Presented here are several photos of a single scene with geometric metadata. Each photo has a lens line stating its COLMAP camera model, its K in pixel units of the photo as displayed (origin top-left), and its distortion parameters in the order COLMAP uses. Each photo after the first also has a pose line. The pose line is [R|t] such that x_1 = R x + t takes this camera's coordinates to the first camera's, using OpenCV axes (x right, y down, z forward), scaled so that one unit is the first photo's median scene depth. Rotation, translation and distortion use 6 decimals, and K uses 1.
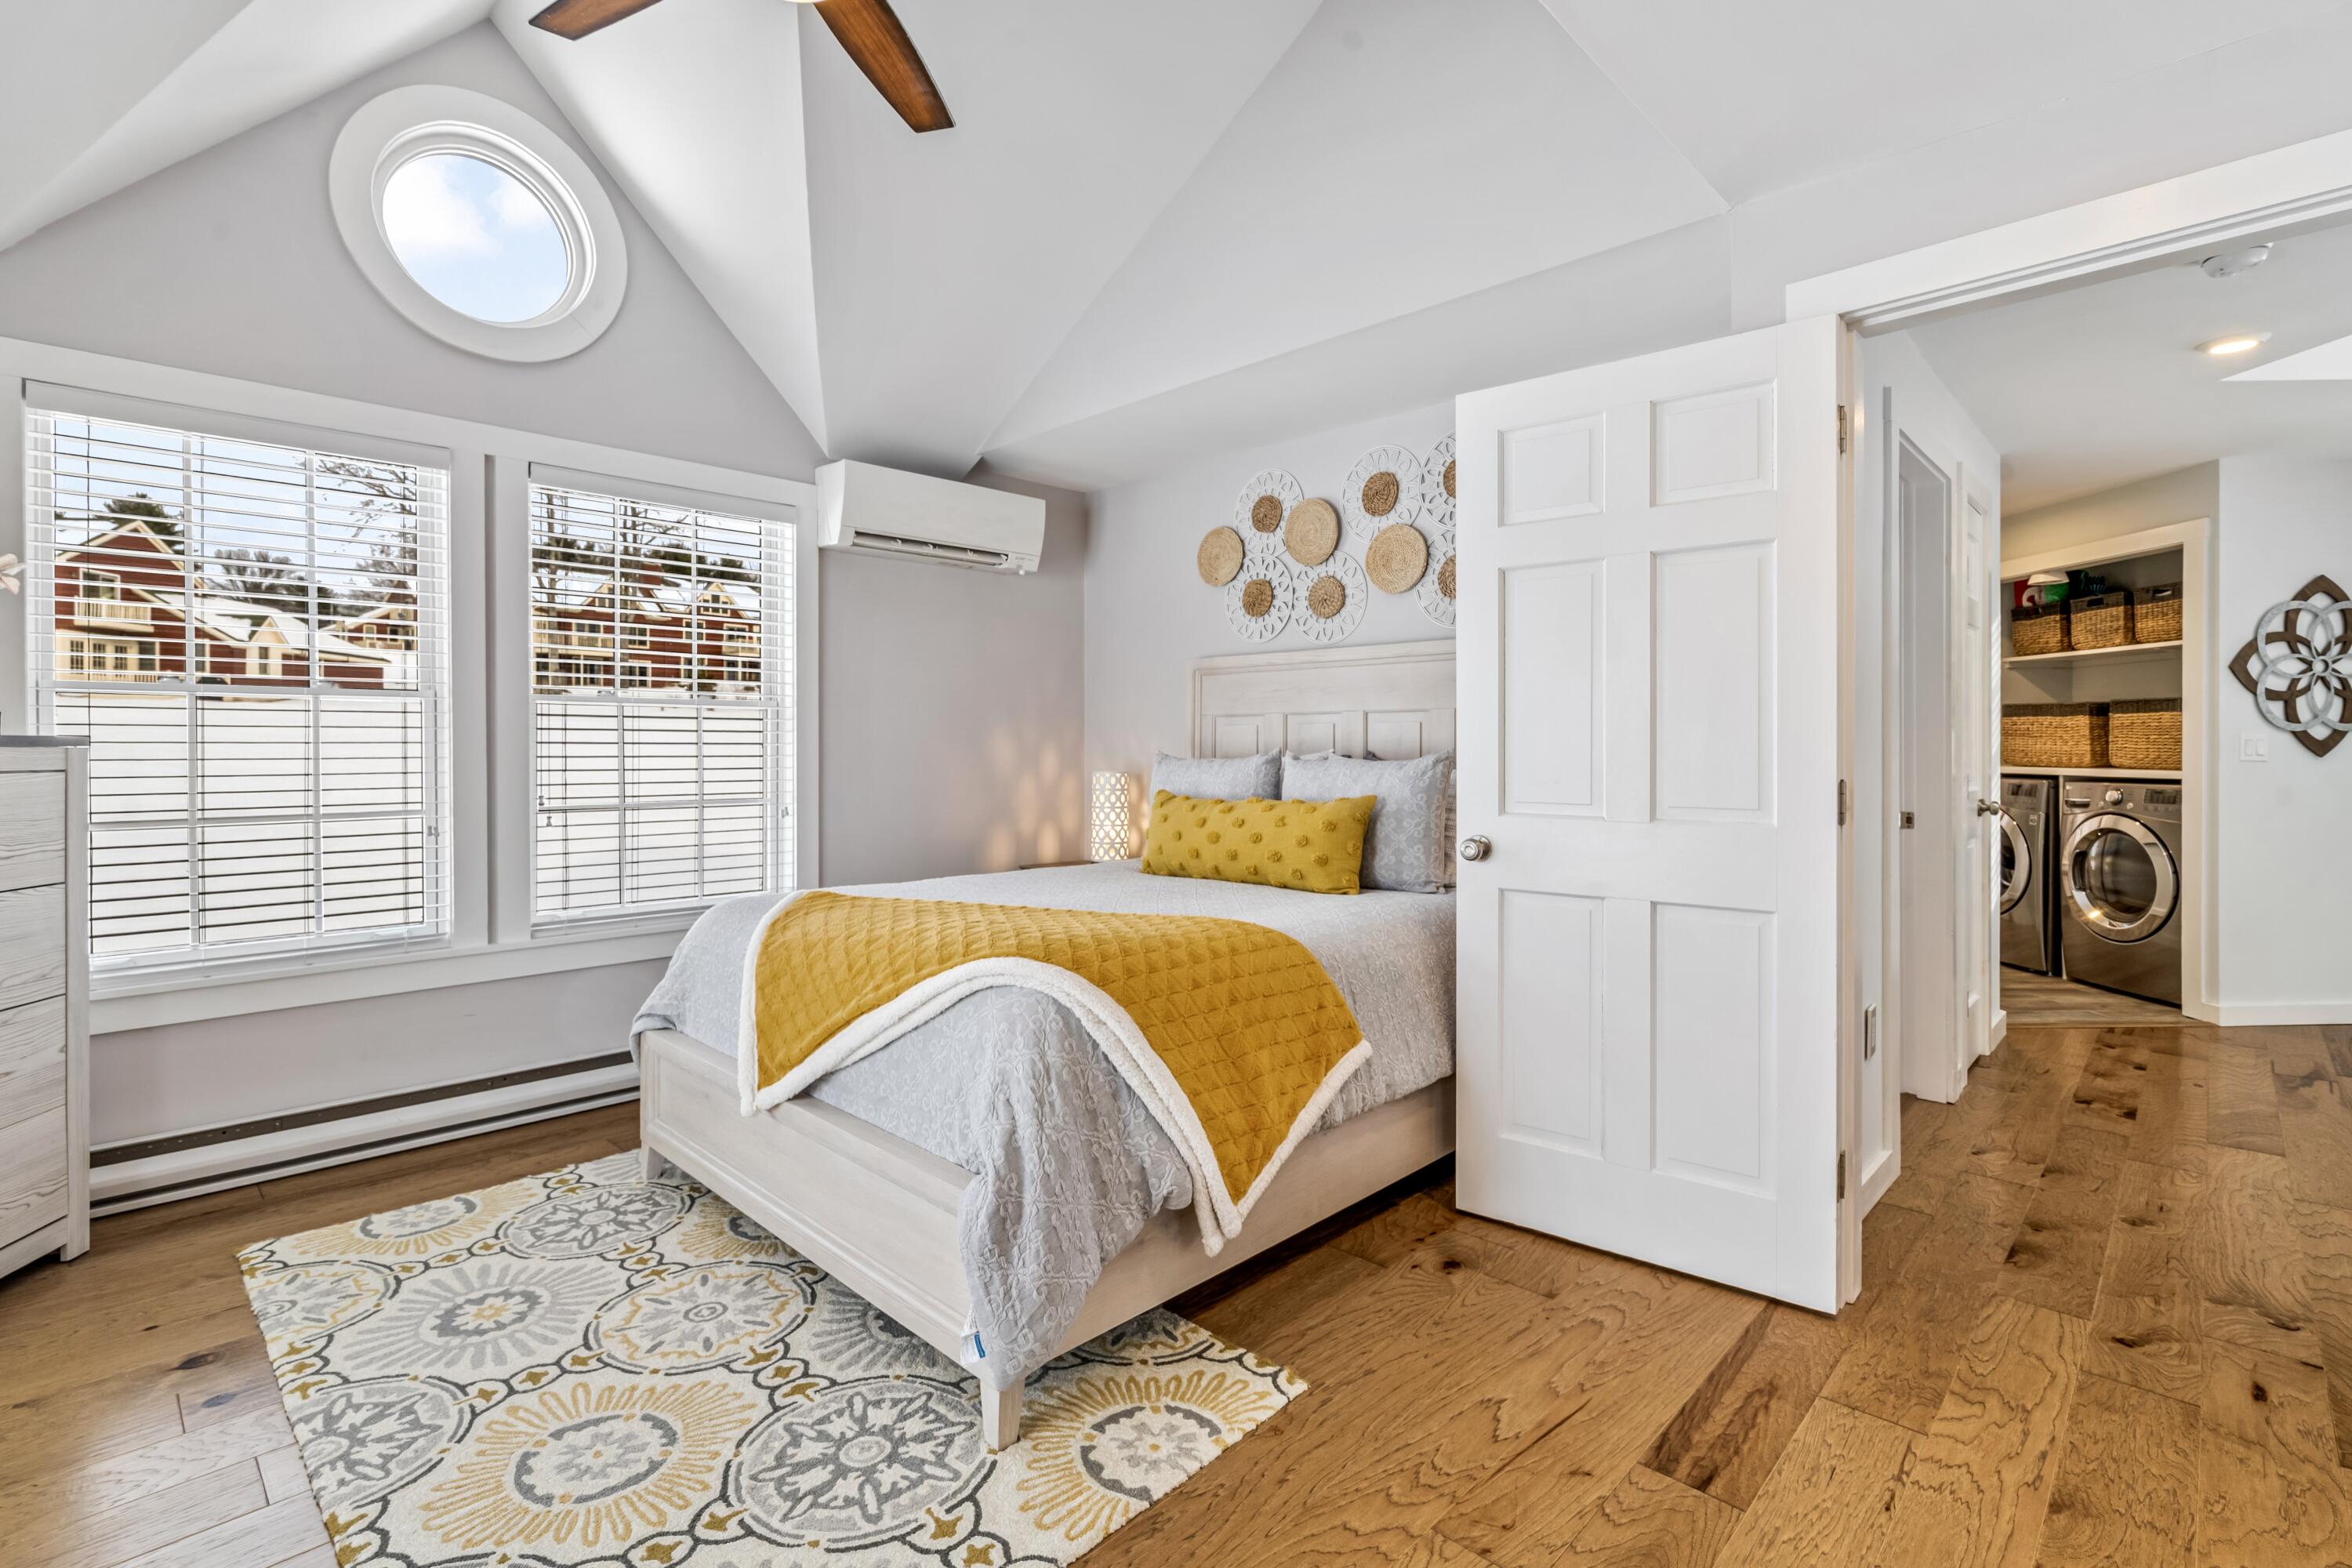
lens RADIAL K [[1075.6, 0, 1164.1], [0, 1075.6, 779.8], [0, 0, 1]] dist [-0.001949, 0.000805]
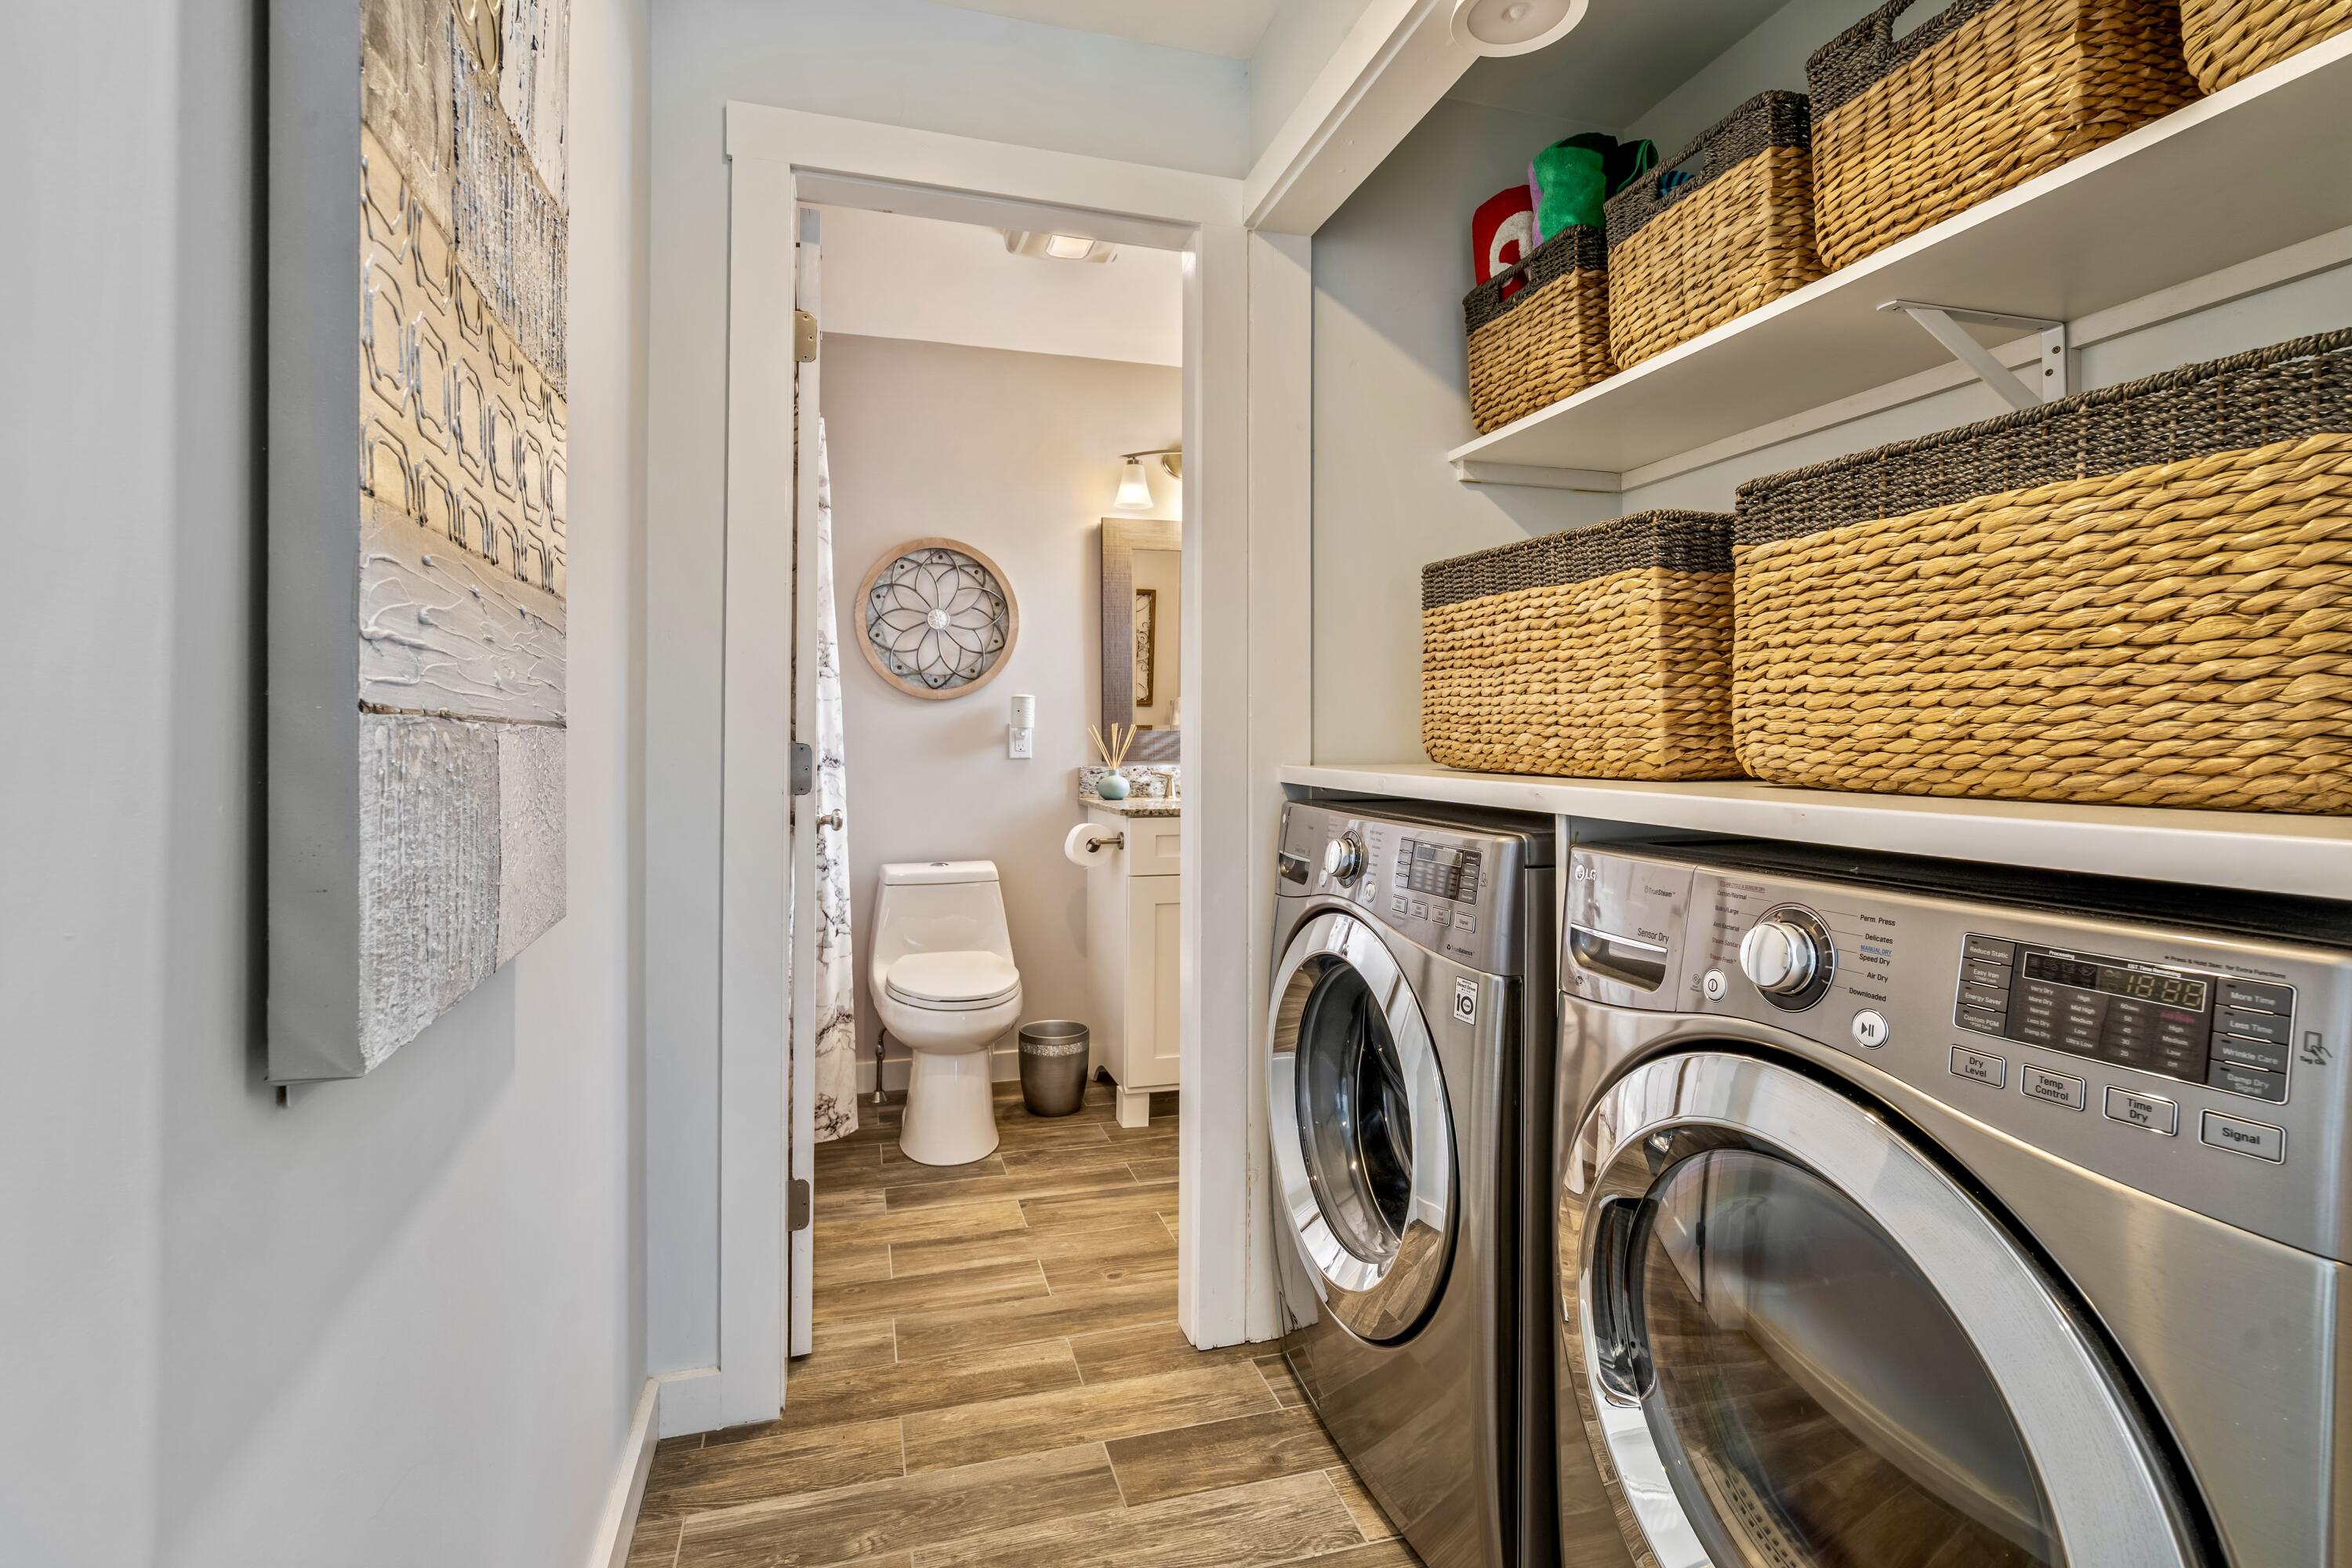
lens RADIAL K [[1085.3, 0, 1175.4], [0, 1085.3, 756.6], [0, 0, 1]] dist [-0.001503, 0.000345]
pose [[0.957122, 0.006084, 0.289621, 0.684815], [-0.003119, 0.999938, -0.010699, -0.013851], [-0.289668, 0.009337, 0.957082, 0.797470]]
